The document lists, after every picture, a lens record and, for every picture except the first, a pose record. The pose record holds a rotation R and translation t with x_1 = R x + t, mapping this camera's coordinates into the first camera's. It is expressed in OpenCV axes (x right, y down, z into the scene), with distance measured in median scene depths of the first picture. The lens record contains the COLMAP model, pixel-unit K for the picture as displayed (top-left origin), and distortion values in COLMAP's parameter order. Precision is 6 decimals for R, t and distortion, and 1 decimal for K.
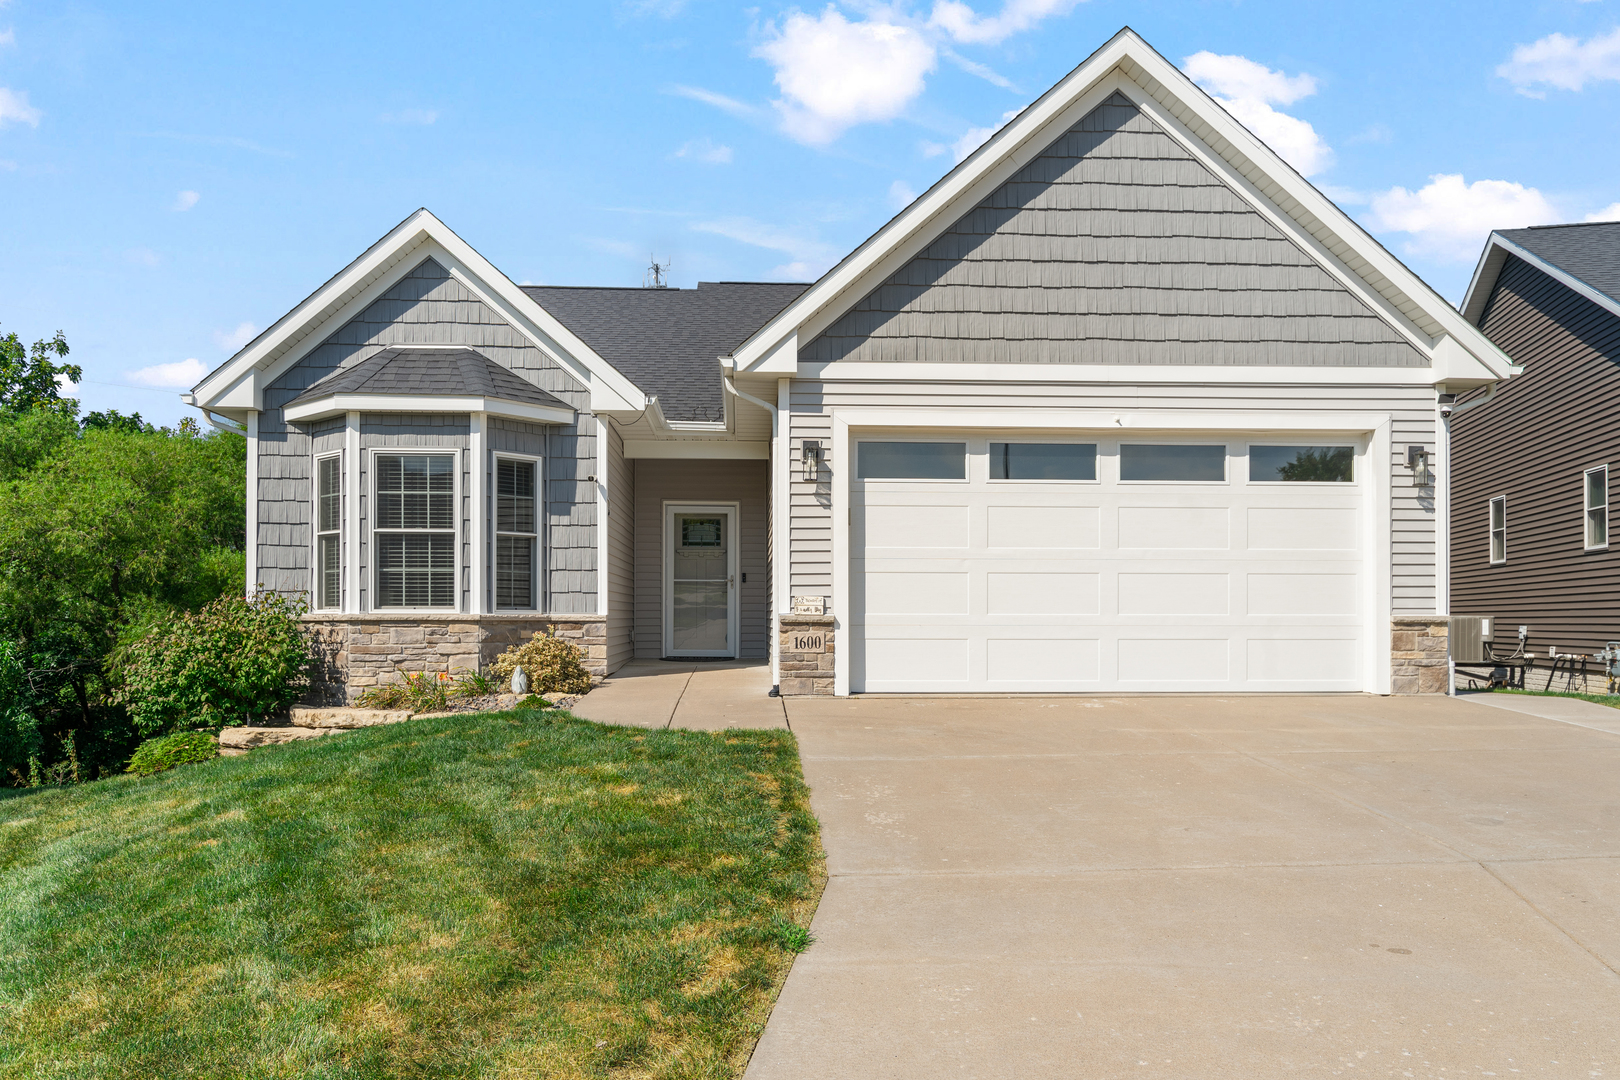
lens RADIAL K [[1159.8, 0, 810.0], [0, 1159.8, 540.0], [0, 0, 1]] dist [0.004763, 0.000629]
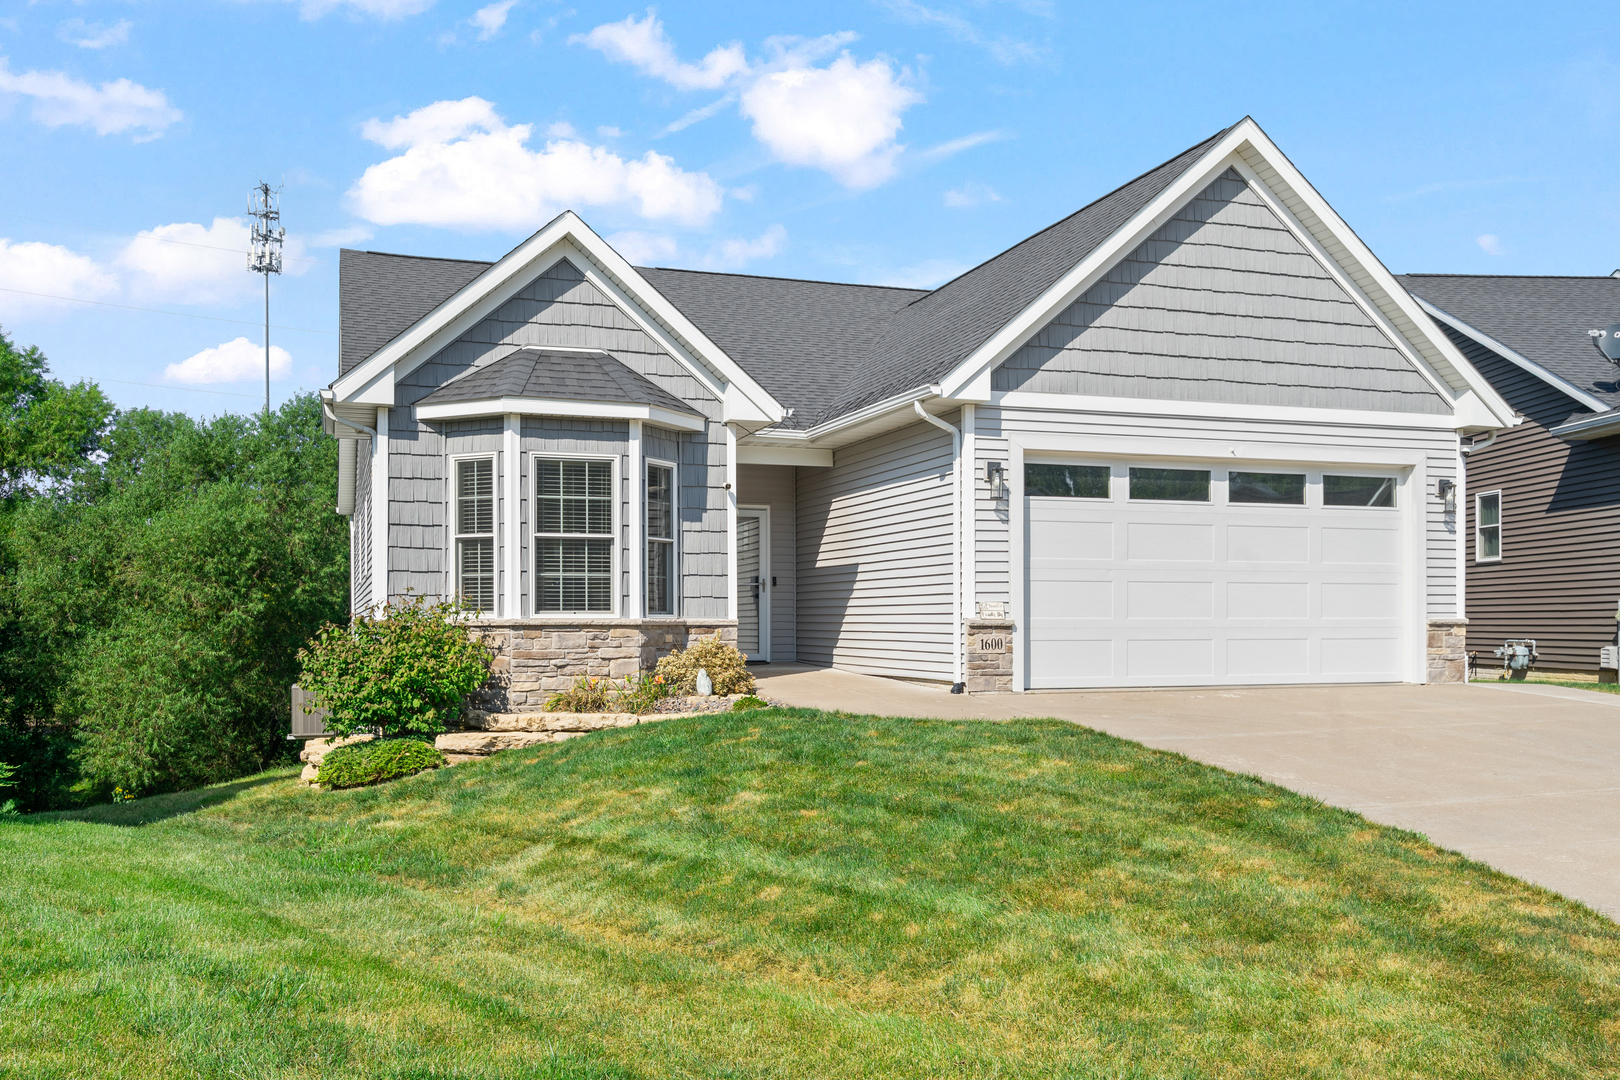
lens RADIAL K [[1339.3, 0, 810.4], [0, 1339.3, 526.0], [0, 0, 1]] dist [0.003280, 0.003562]
pose [[0.965100, 0.016130, 0.261383, -0.446149], [-0.015359, 0.999870, -0.004991, -0.013552], [-0.261429, 0.000803, 0.965222, -0.167971]]
